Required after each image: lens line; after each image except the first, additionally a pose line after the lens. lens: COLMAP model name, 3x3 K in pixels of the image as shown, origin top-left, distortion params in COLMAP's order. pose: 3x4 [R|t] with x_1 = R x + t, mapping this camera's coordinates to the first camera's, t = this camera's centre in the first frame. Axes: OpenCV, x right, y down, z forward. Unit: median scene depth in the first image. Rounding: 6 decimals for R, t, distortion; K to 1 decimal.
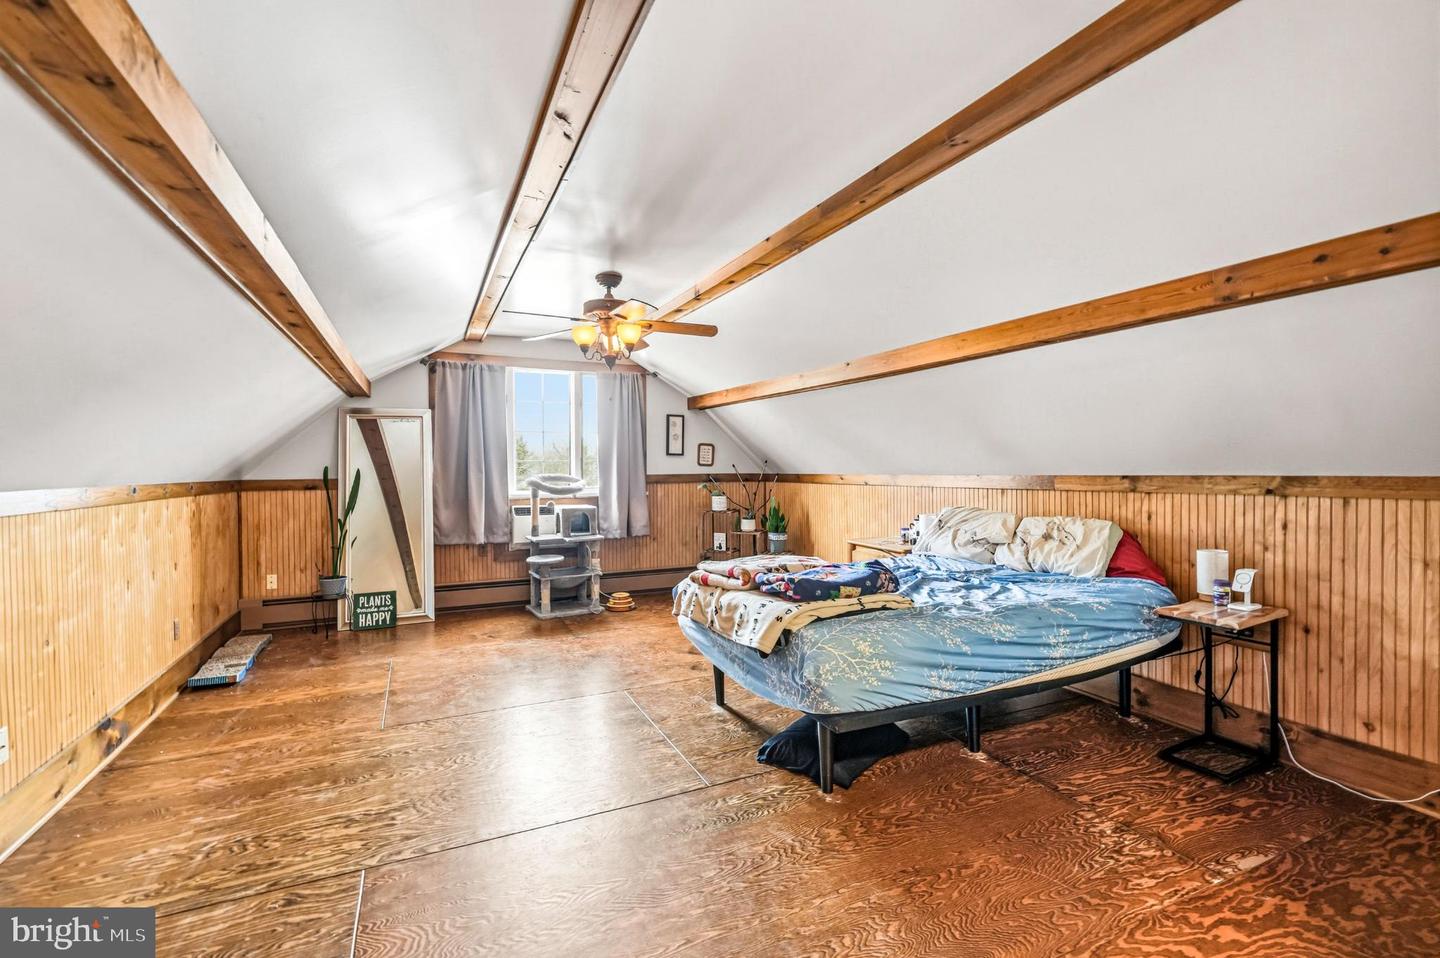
lens RADIAL K [[648.9, 0, 724.6], [0, 648.9, 475.8], [0, 0, 1]] dist [-0.001440, -0.000266]
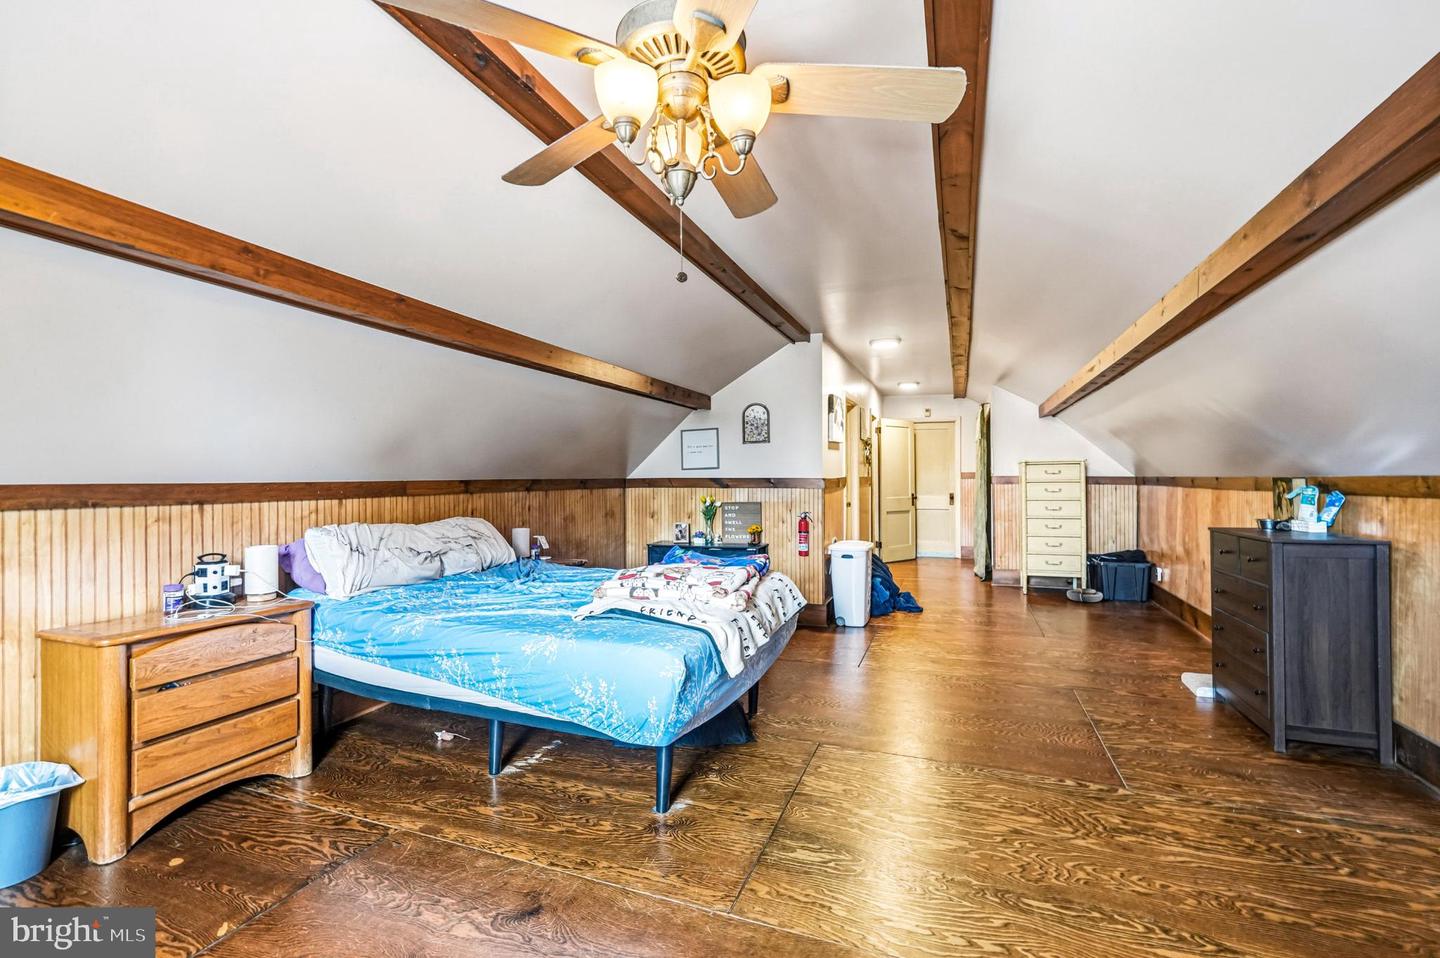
lens RADIAL K [[592.7, 0, 727.5], [0, 592.7, 478.7], [0, 0, 1]] dist [-0.007583, 0.001318]
pose [[-0.687266, 0.010277, 0.726333, -0.746145], [0.019383, 0.999803, 0.004194, 0.003098], [-0.726147, 0.016961, -0.687330, 2.018059]]
